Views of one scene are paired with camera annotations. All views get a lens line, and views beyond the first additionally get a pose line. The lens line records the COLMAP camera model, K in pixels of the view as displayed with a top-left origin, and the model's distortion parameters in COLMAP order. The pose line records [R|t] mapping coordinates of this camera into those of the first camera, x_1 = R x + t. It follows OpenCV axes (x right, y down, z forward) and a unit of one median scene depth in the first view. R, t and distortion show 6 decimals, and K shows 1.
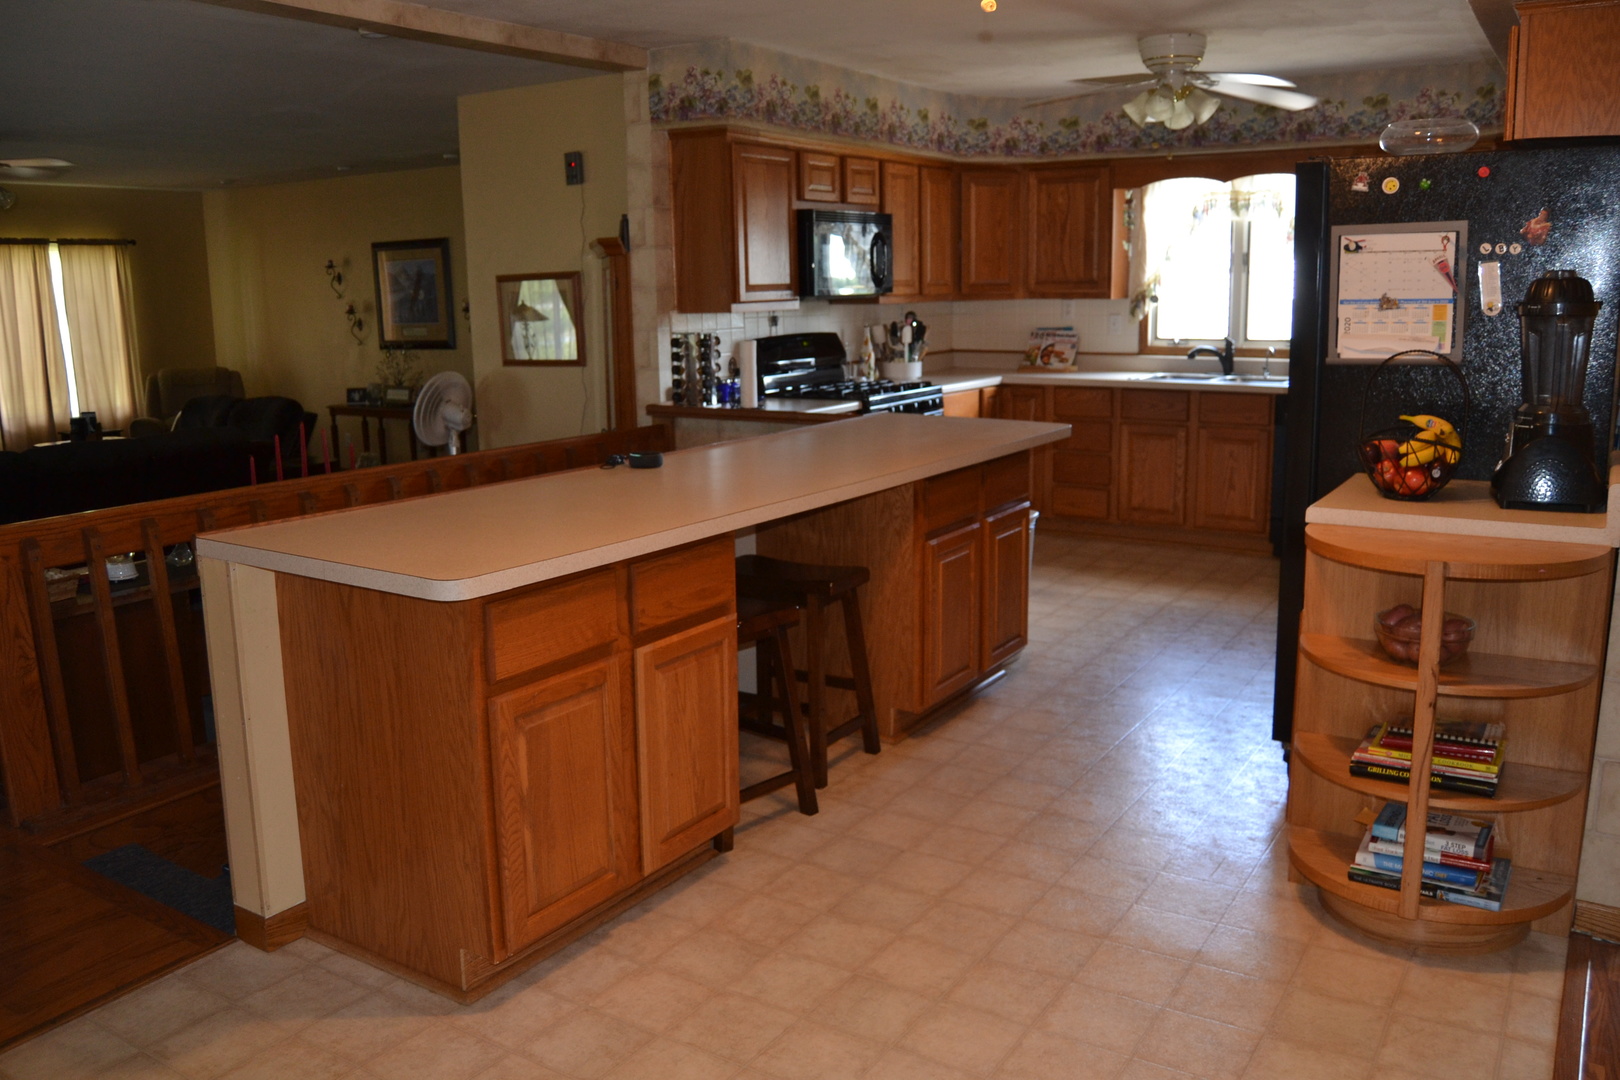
lens RADIAL K [[1281.9, 0, 806.2], [0, 1281.9, 543.3], [0, 0, 1]] dist [-0.095310, 0.044159]
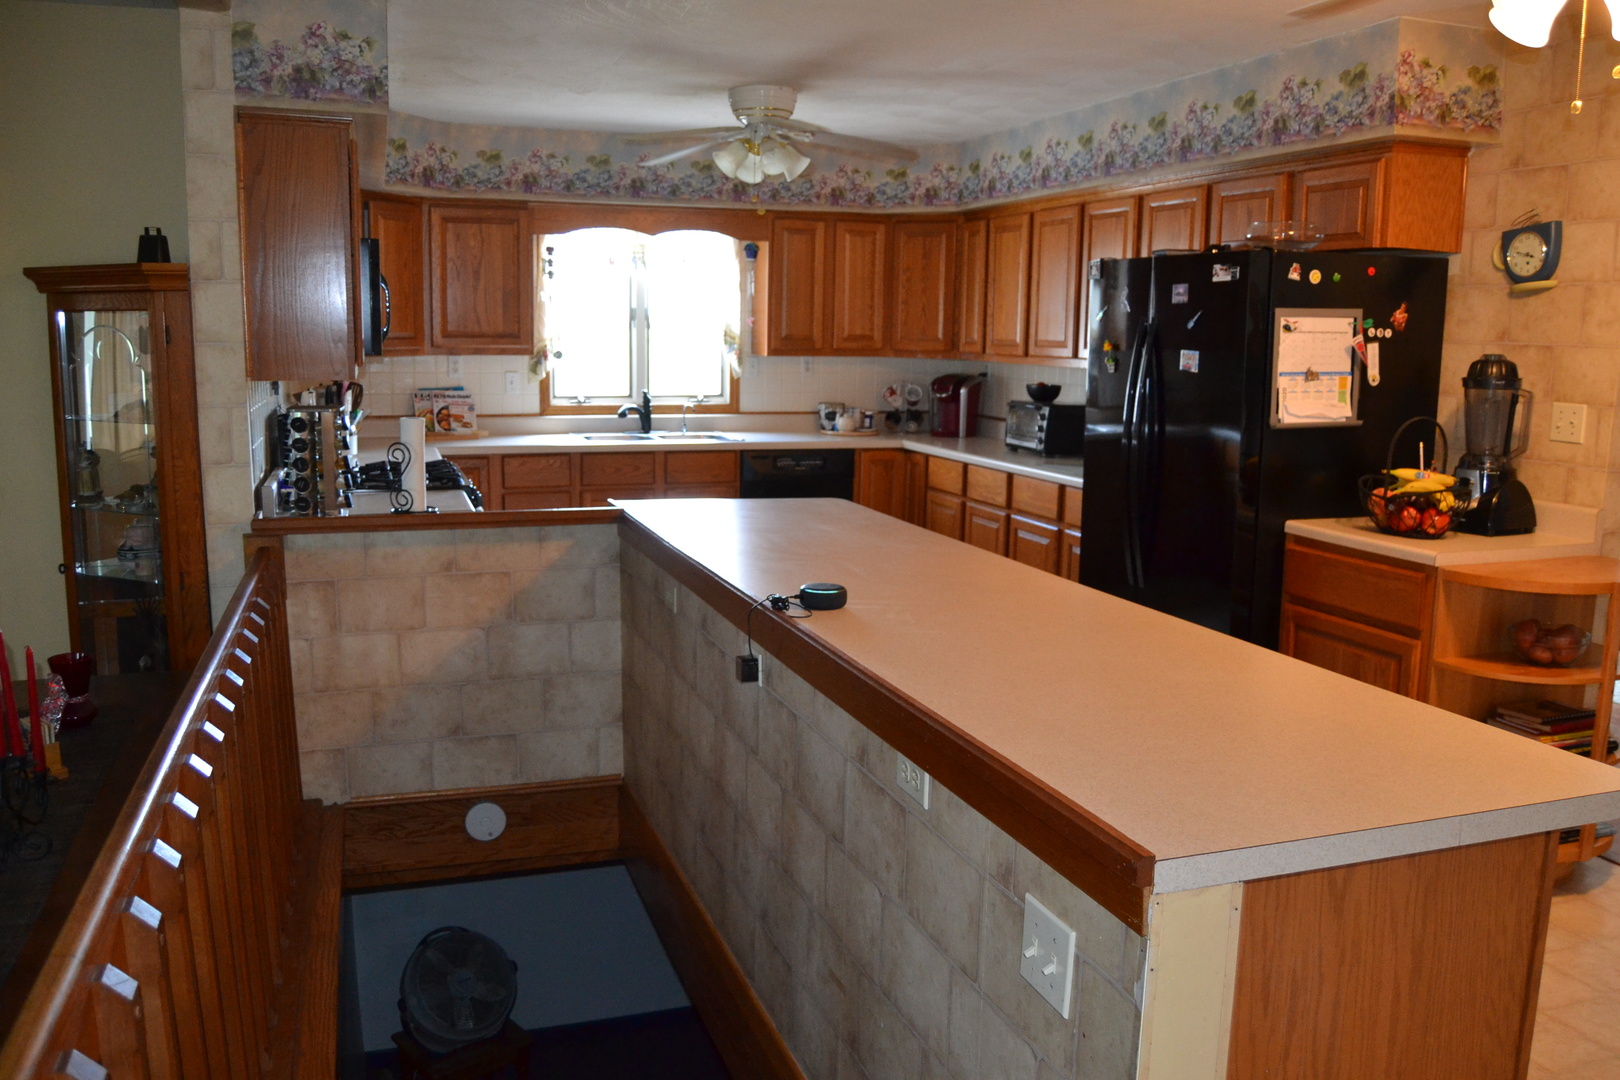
lens RADIAL K [[1281.9, 0, 806.2], [0, 1281.9, 543.3], [0, 0, 1]] dist [-0.095310, 0.044159]
pose [[0.620940, -0.105446, 0.776733, -0.363478], [0.131617, 0.990868, 0.029298, -0.061942], [-0.772729, 0.084039, 0.629148, 0.296924]]
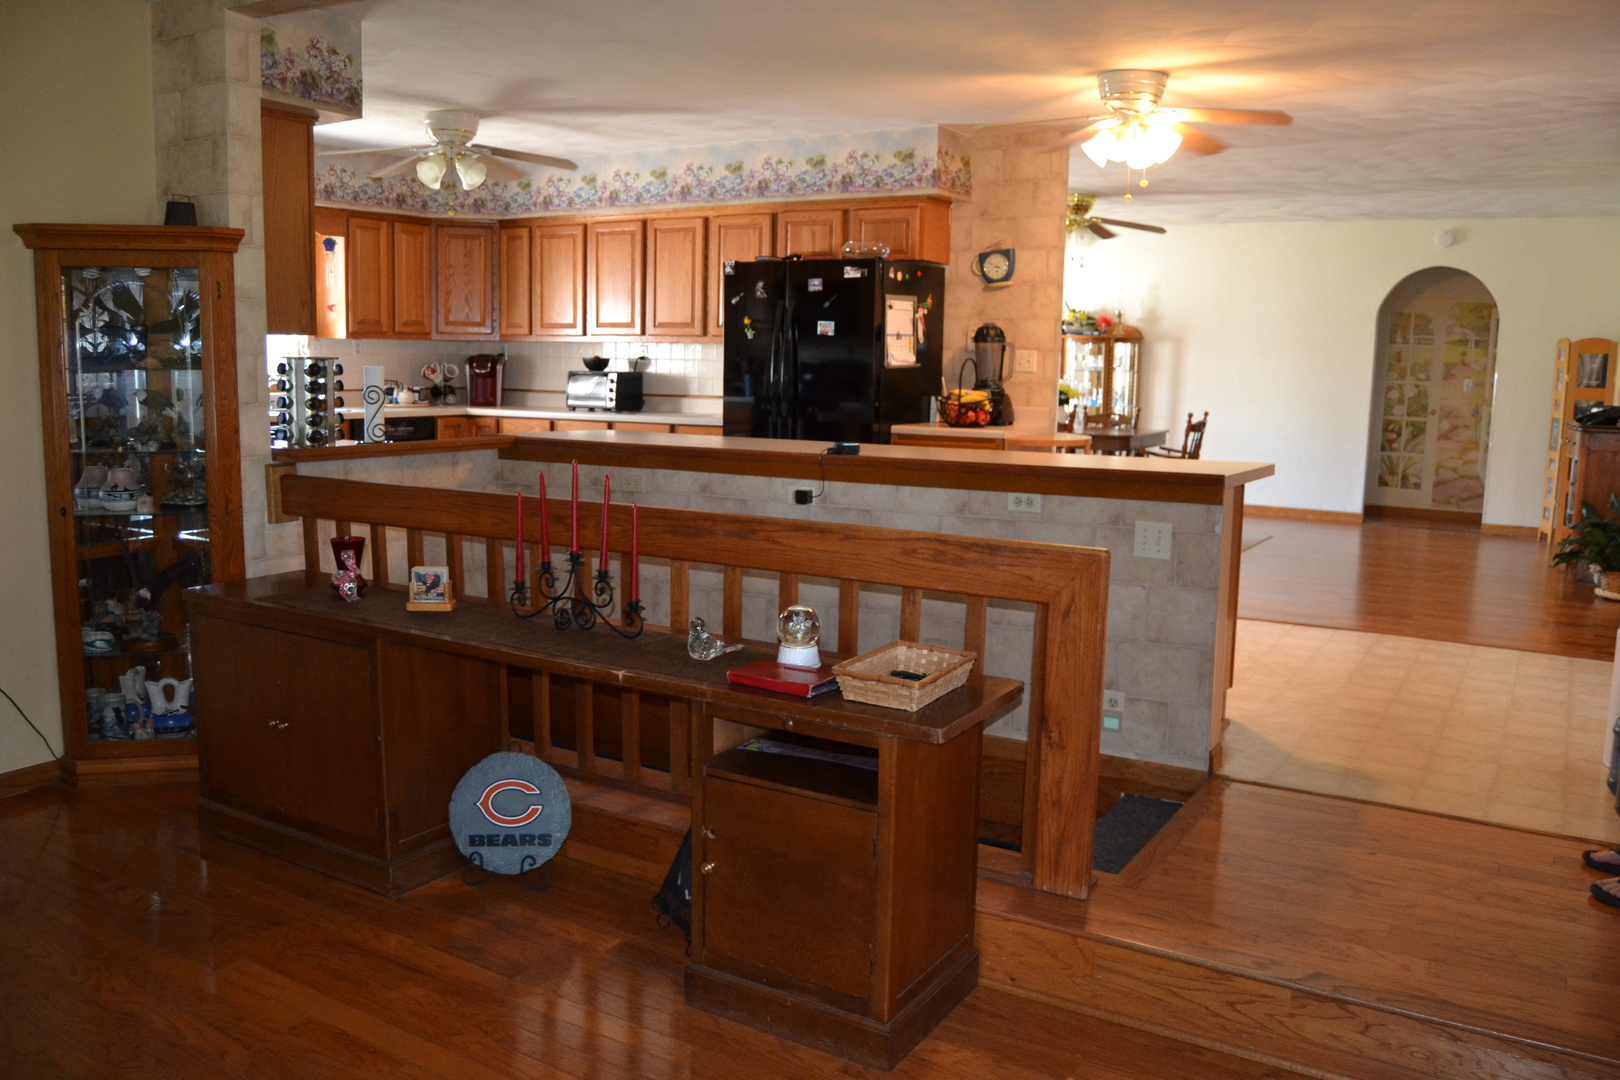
lens RADIAL K [[1281.9, 0, 806.2], [0, 1281.9, 543.3], [0, 0, 1]] dist [-0.095310, 0.044159]
pose [[-0.020084, -0.128889, 0.991456, -0.721366], [0.181615, 0.974687, 0.130388, -0.076402], [-0.983165, 0.182681, 0.003833, 0.559817]]
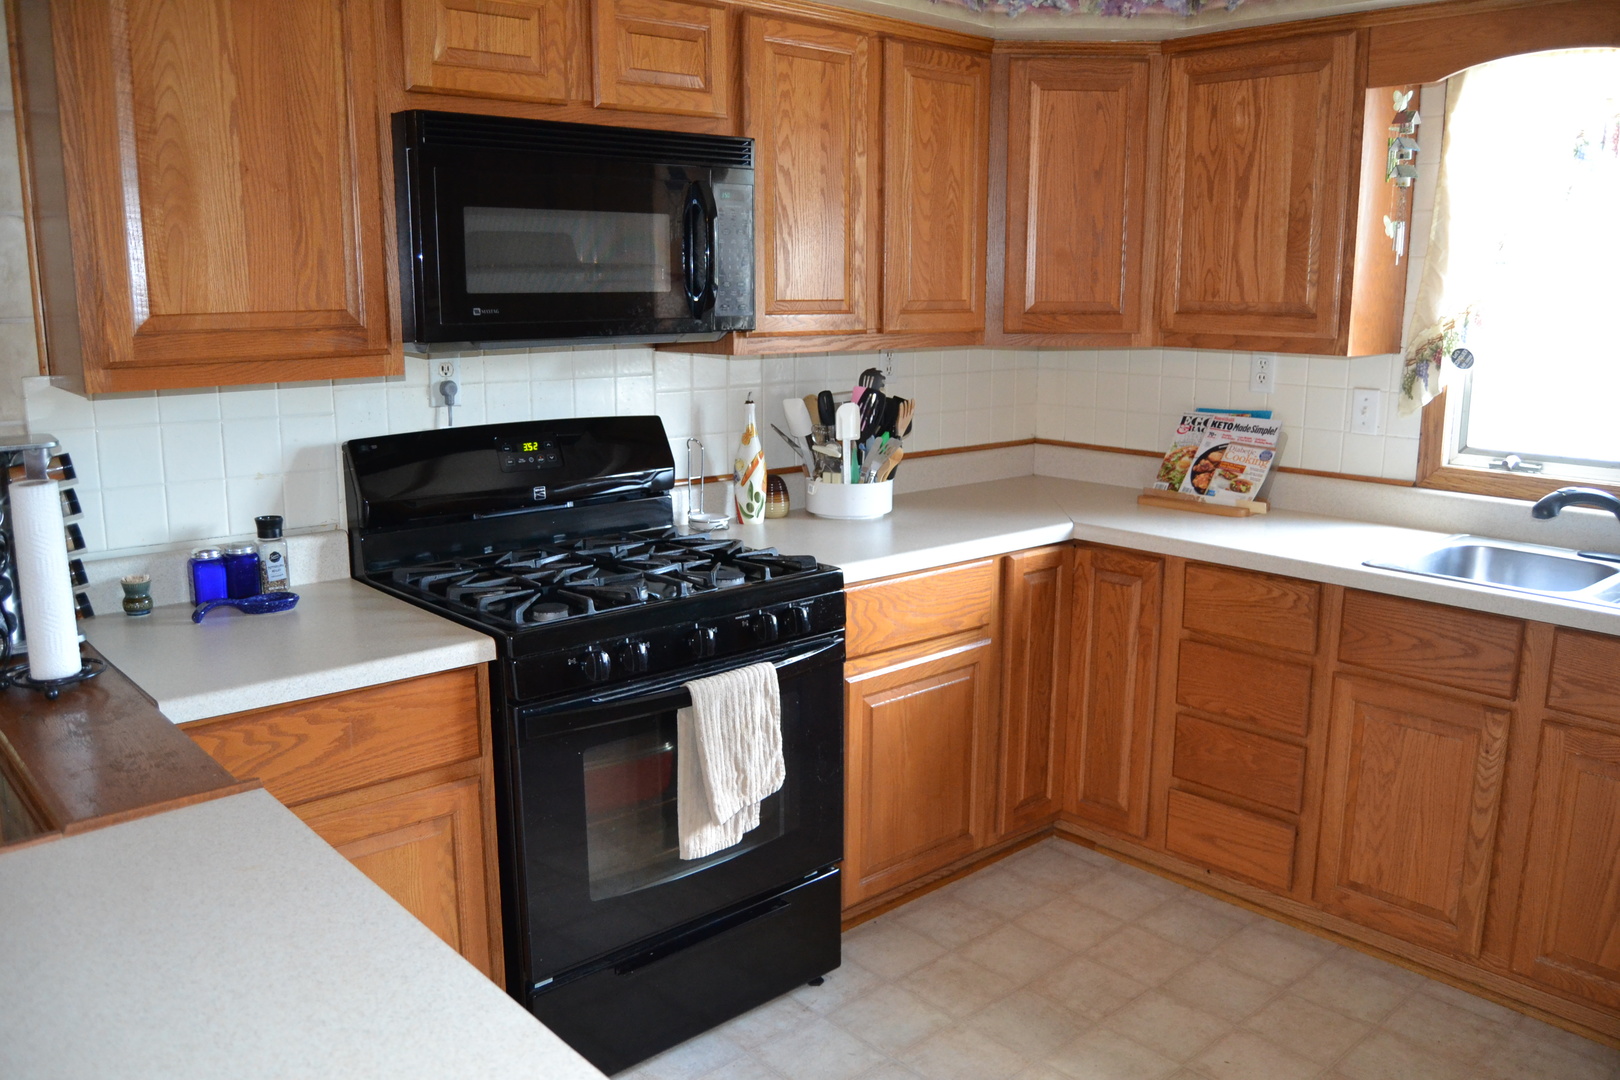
lens RADIAL K [[1281.9, 0, 806.2], [0, 1281.9, 543.3], [0, 0, 1]] dist [-0.095310, 0.044159]
pose [[0.963574, 0.070431, -0.258002, 0.183355], [-0.071369, 0.997433, 0.005740, -0.123089], [0.257744, 0.012883, 0.966127, 0.567984]]
